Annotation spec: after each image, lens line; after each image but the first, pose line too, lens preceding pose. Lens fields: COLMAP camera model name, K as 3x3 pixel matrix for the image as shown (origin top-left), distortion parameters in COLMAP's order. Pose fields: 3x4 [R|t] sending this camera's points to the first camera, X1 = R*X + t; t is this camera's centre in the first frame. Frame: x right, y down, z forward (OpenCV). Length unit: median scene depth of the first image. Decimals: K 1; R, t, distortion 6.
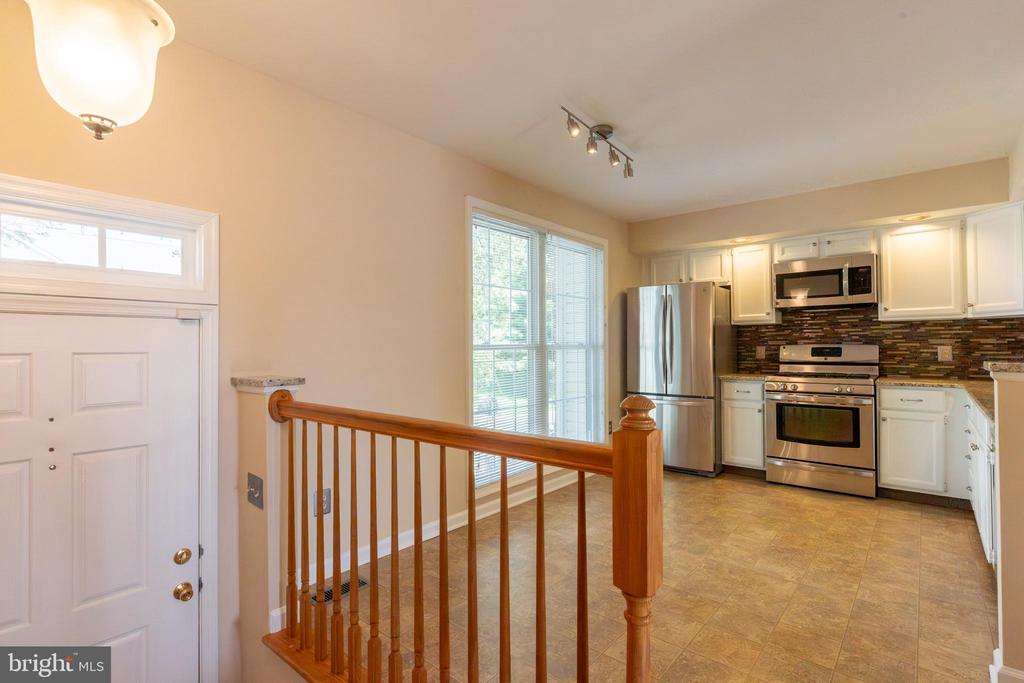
lens RADIAL K [[487.9, 0, 512.0], [0, 487.9, 341.5], [0, 0, 1]] dist [-0.001874, -0.000098]
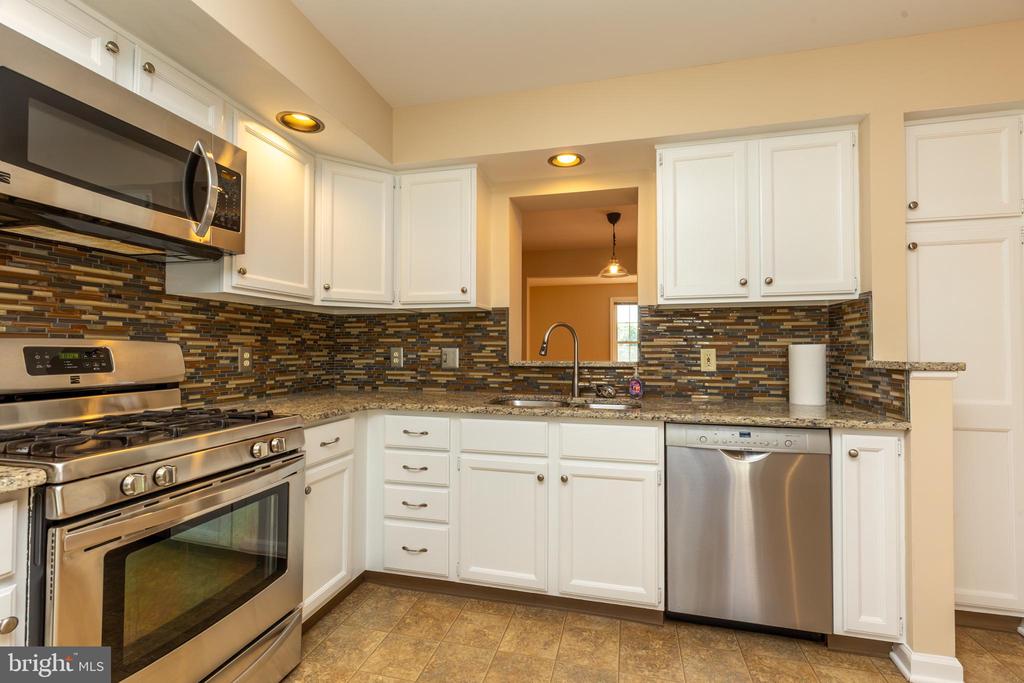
lens RADIAL K [[459.6, 0, 513.0], [0, 459.6, 341.5], [0, 0, 1]] dist [0.006229, -0.000363]
pose [[-0.440870, 0.021756, 0.897307, 0.220700], [-0.008328, 0.999564, -0.028327, 0.015920], [-0.897532, -0.019961, -0.440497, 0.938343]]
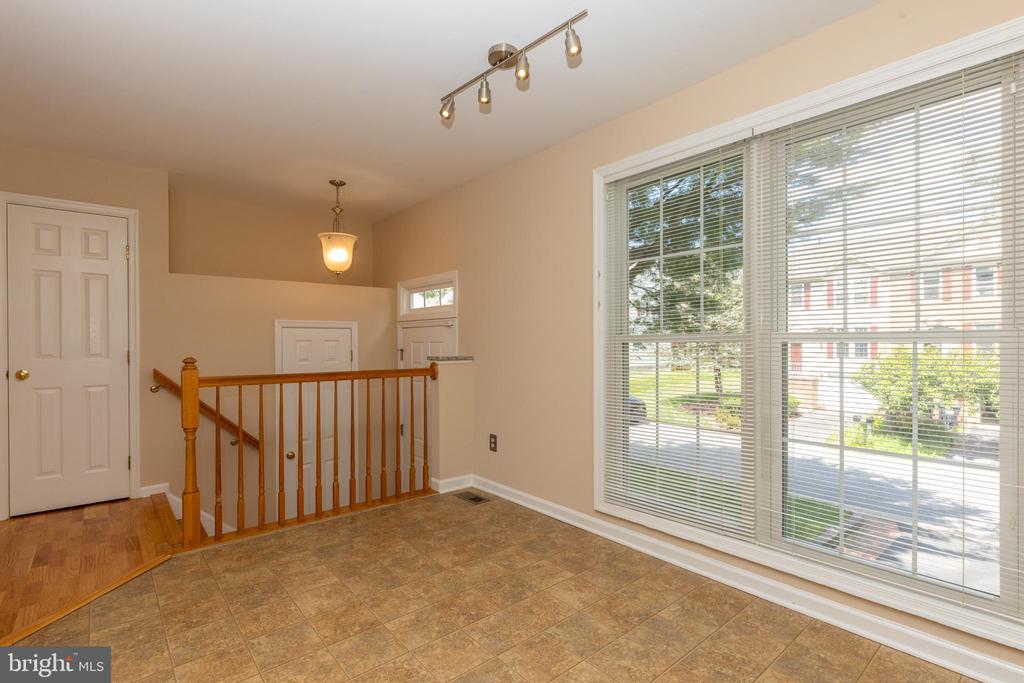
lens RADIAL K [[487.9, 0, 512.0], [0, 487.9, 341.5], [0, 0, 1]] dist [-0.001874, -0.000098]
pose [[-0.169621, 0.008489, -0.985473, 0.956687], [0.015207, 0.999866, 0.005996, 0.006243], [0.985392, -0.013969, -0.169727, 0.797471]]
